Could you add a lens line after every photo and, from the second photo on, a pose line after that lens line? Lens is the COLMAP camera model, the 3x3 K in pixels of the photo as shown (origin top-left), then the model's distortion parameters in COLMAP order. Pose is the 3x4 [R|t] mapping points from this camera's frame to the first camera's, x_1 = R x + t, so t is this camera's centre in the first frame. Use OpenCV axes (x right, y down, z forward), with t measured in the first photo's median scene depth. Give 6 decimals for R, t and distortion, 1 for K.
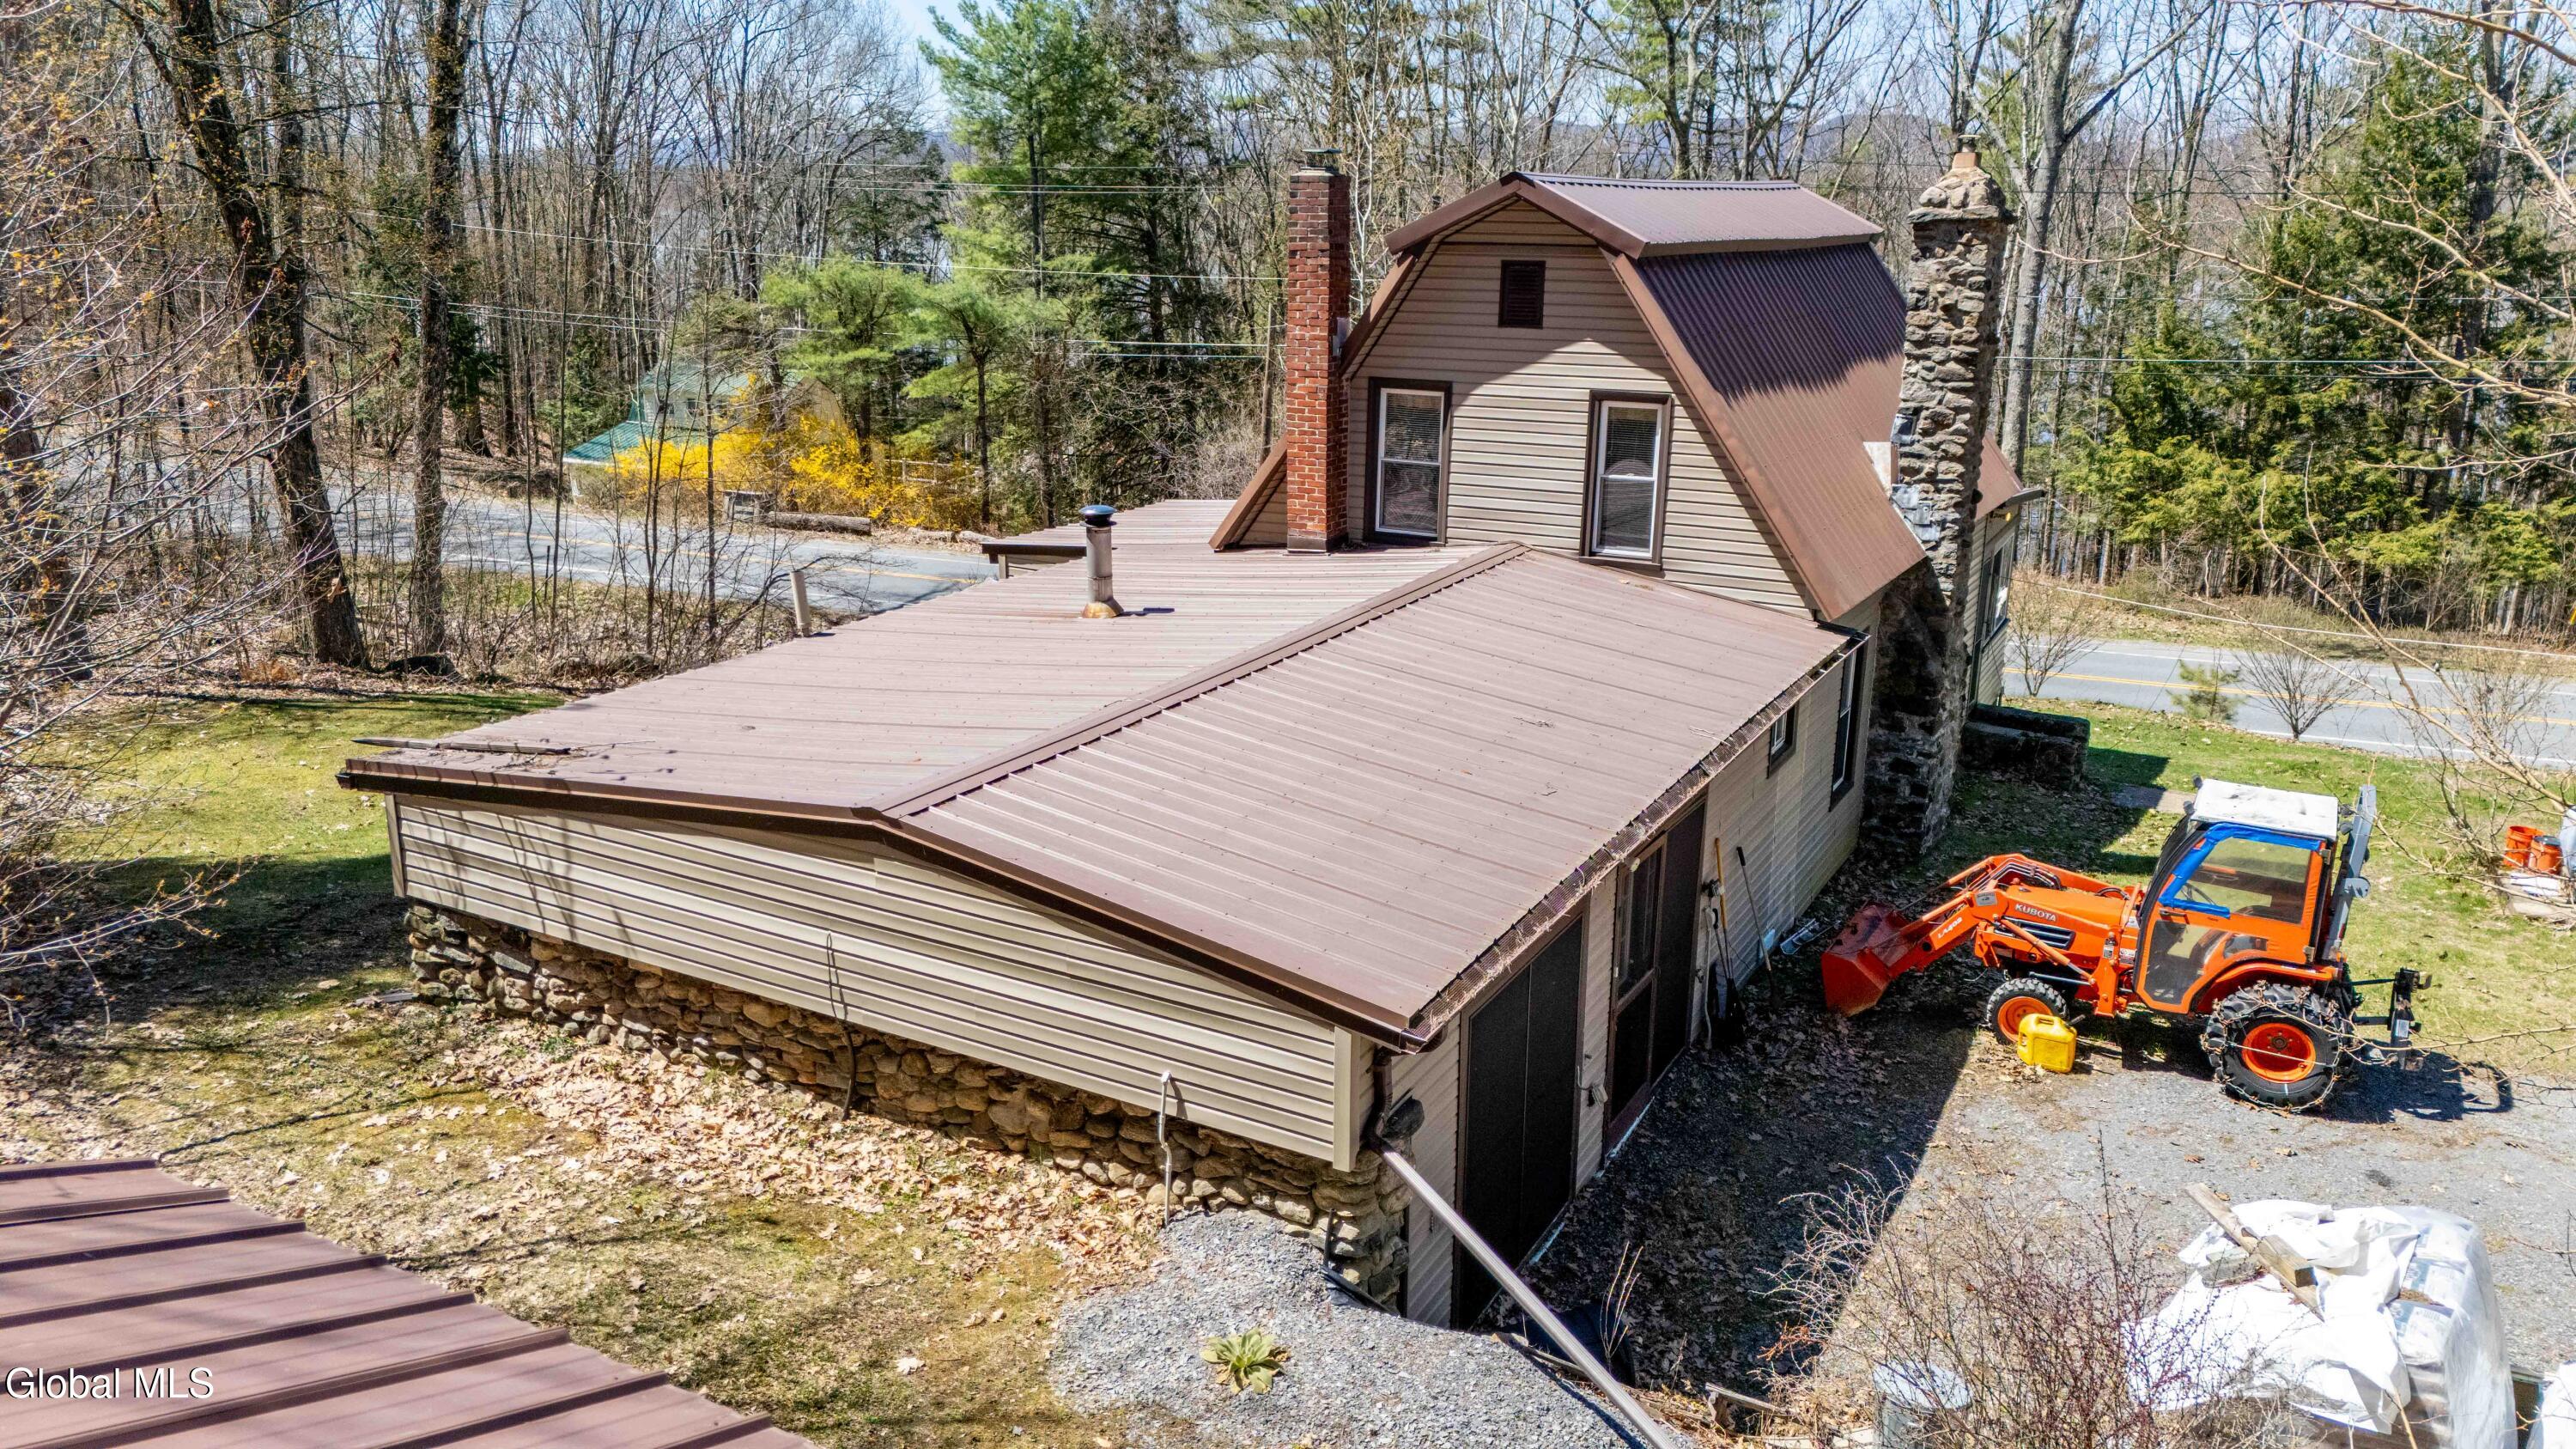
lens RADIAL K [[1837.2, 0, 1288.0], [0, 1837.2, 724.5], [0, 0, 1]] dist [0.123028, -0.000200]
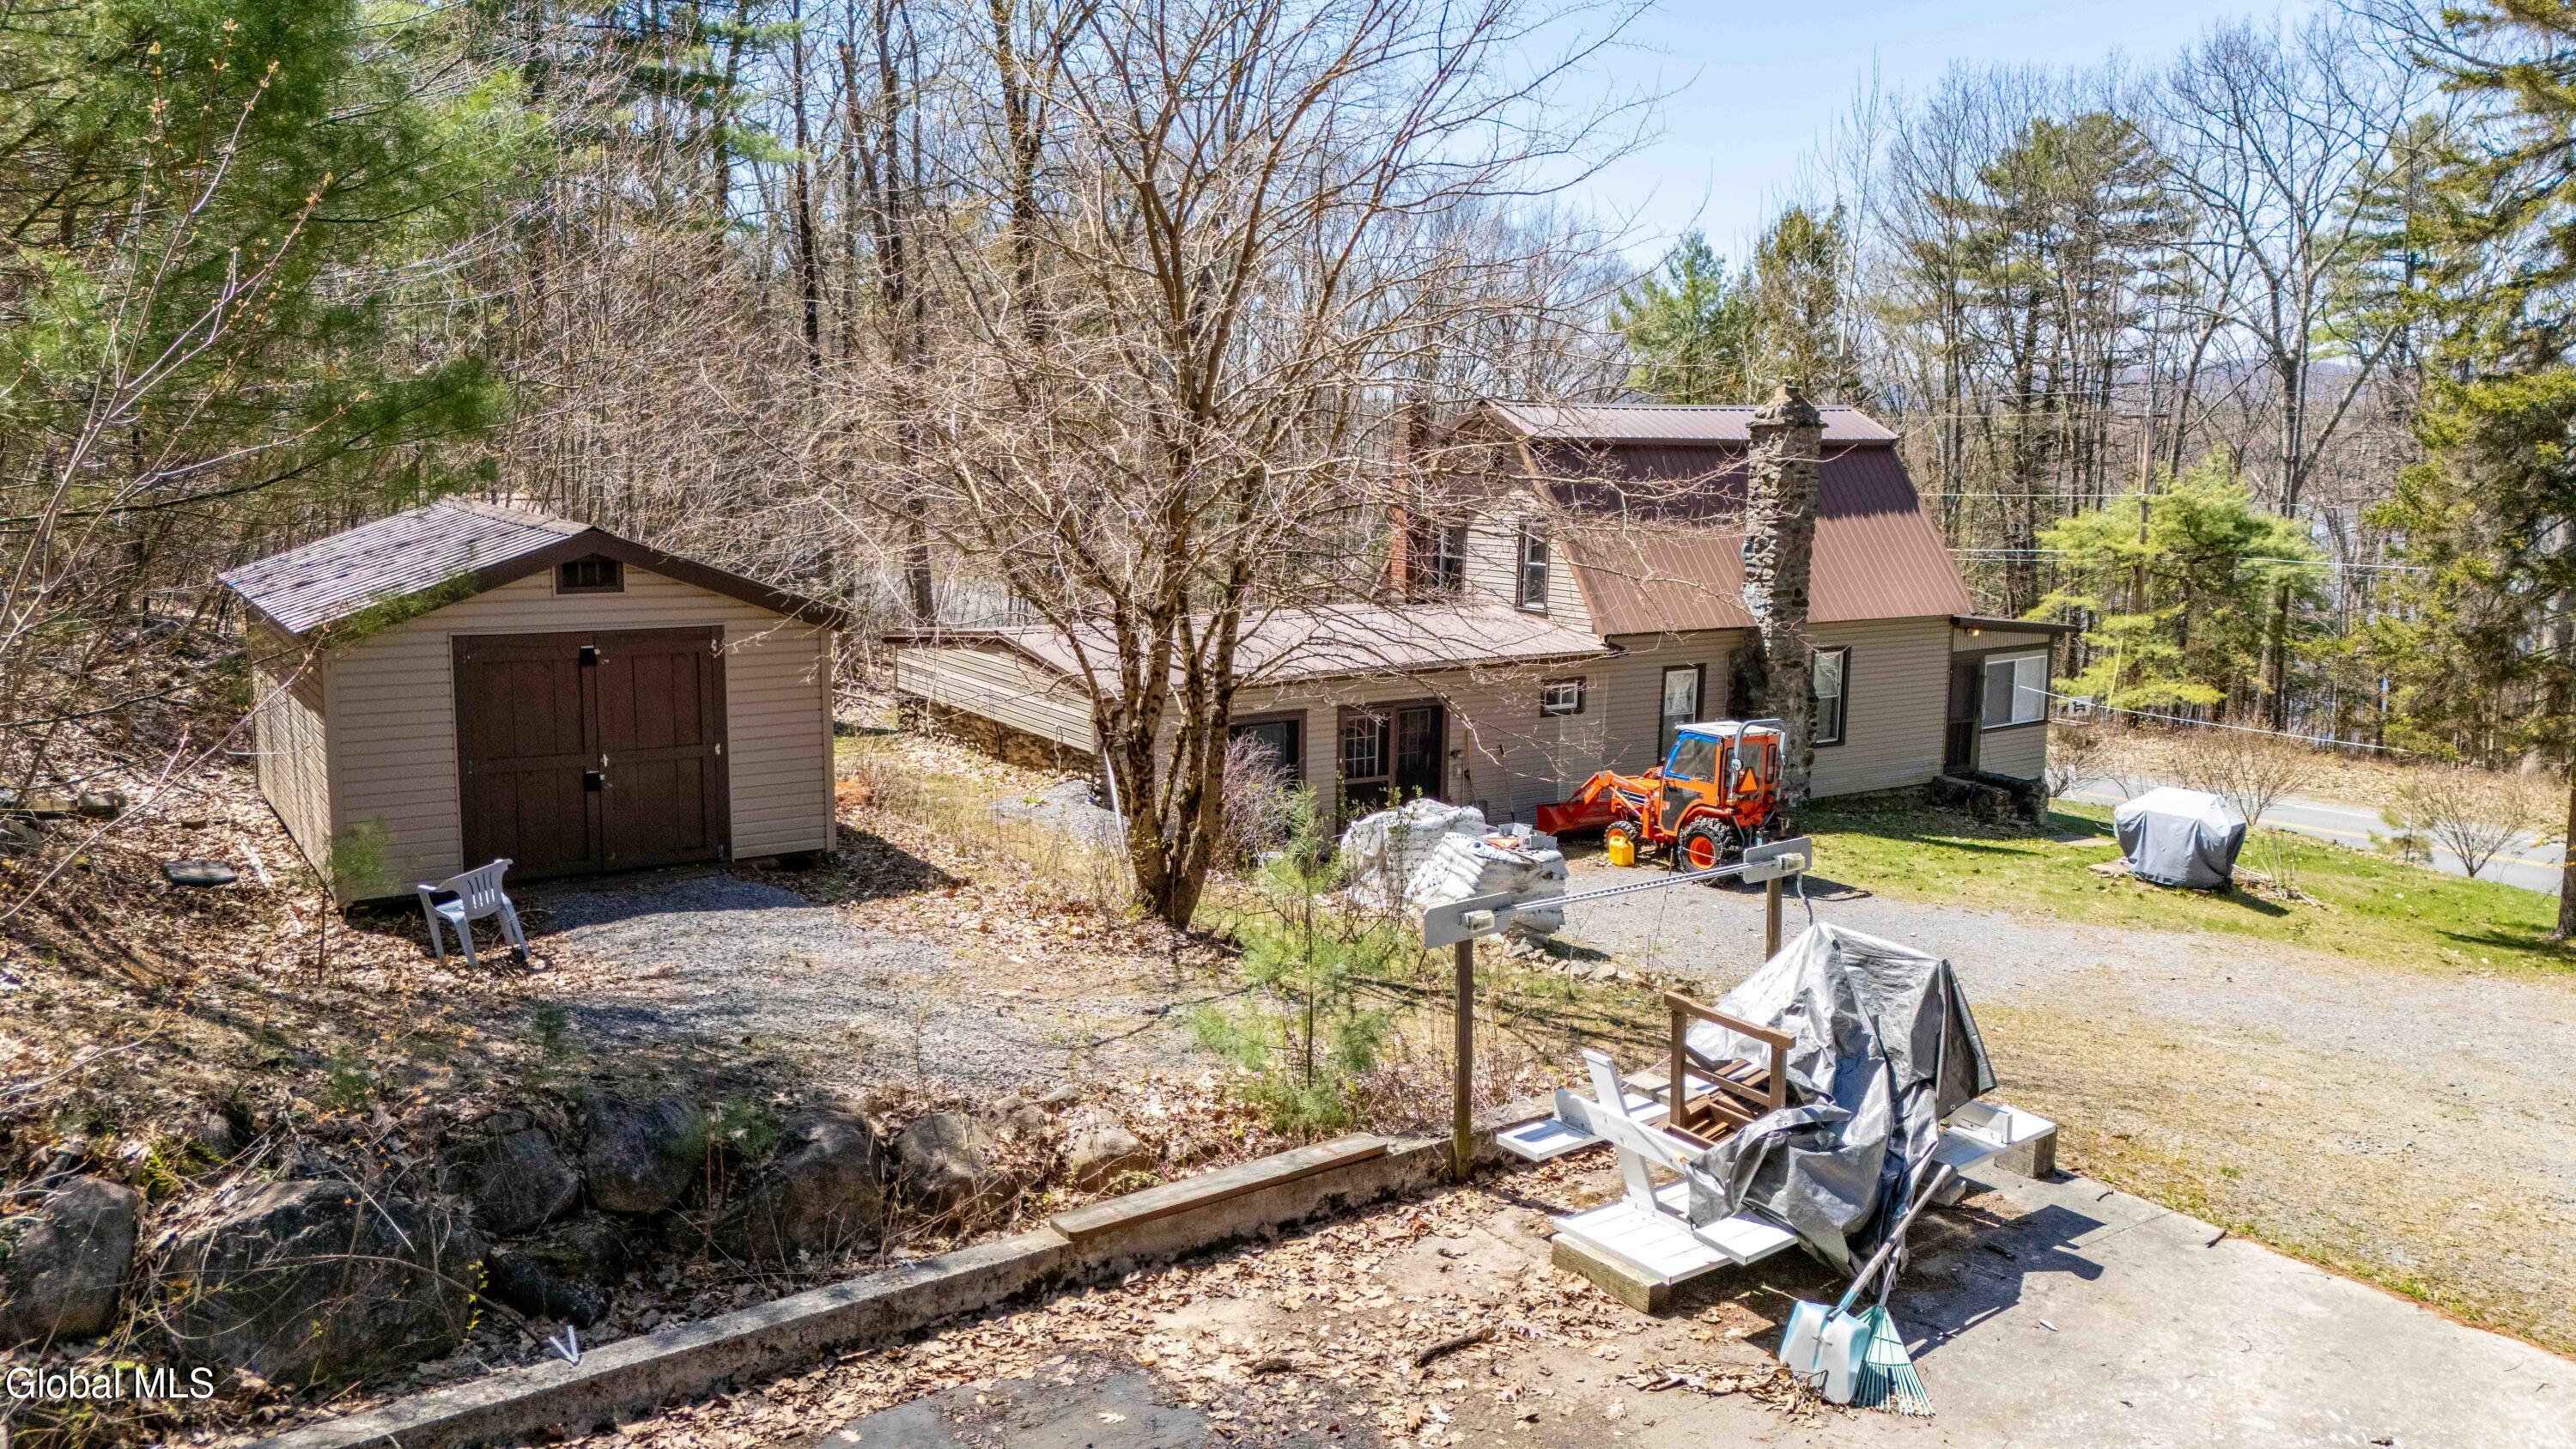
lens RADIAL K [[1837.2, 0, 1288.0], [0, 1837.2, 724.5], [0, 0, 1]] dist [0.123028, -0.000200]
pose [[0.889611, 0.071184, -0.451137, 0.775588], [-0.126643, 0.987492, -0.093917, 0.215722], [0.438809, 0.140683, 0.887499, -0.655898]]
